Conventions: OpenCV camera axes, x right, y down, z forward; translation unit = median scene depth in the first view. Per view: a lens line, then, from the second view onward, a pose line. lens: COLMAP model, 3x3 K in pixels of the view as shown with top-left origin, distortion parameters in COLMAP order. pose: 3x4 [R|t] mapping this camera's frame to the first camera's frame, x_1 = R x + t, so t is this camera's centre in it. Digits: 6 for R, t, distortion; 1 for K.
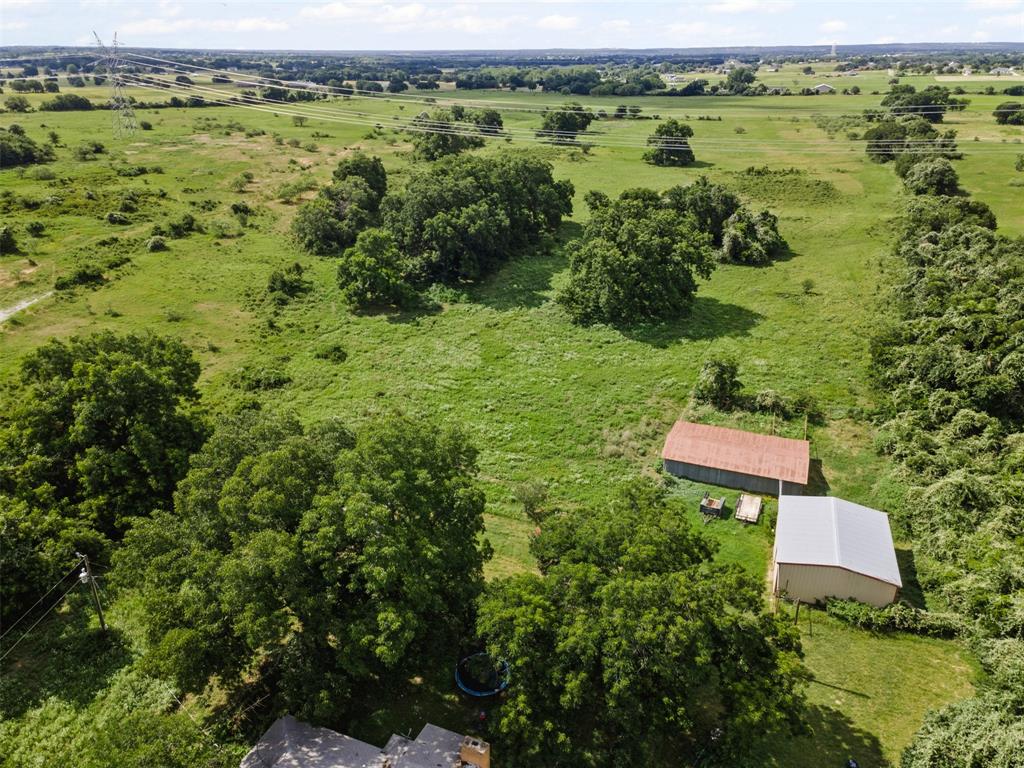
lens RADIAL K [[730.8, 0, 514.4], [0, 730.8, 399.2], [0, 0, 1]] dist [0.007316, 0.052645]
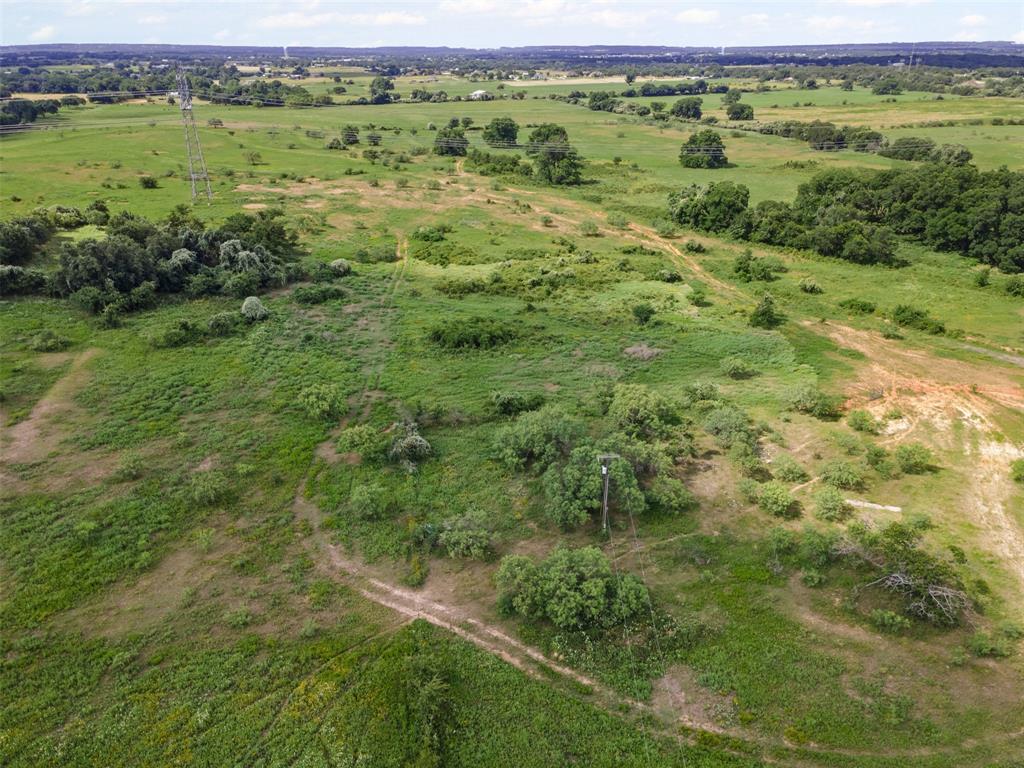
lens RADIAL K [[739.1, 0, 512.0], [0, 739.1, 384.0], [0, 0, 1]] dist [0.009404, 0.057958]
pose [[0.772458, -0.261376, 0.578784, -0.915316], [0.273314, 0.959481, 0.068526, -0.168183], [-0.573243, 0.105257, 0.812597, 0.268603]]
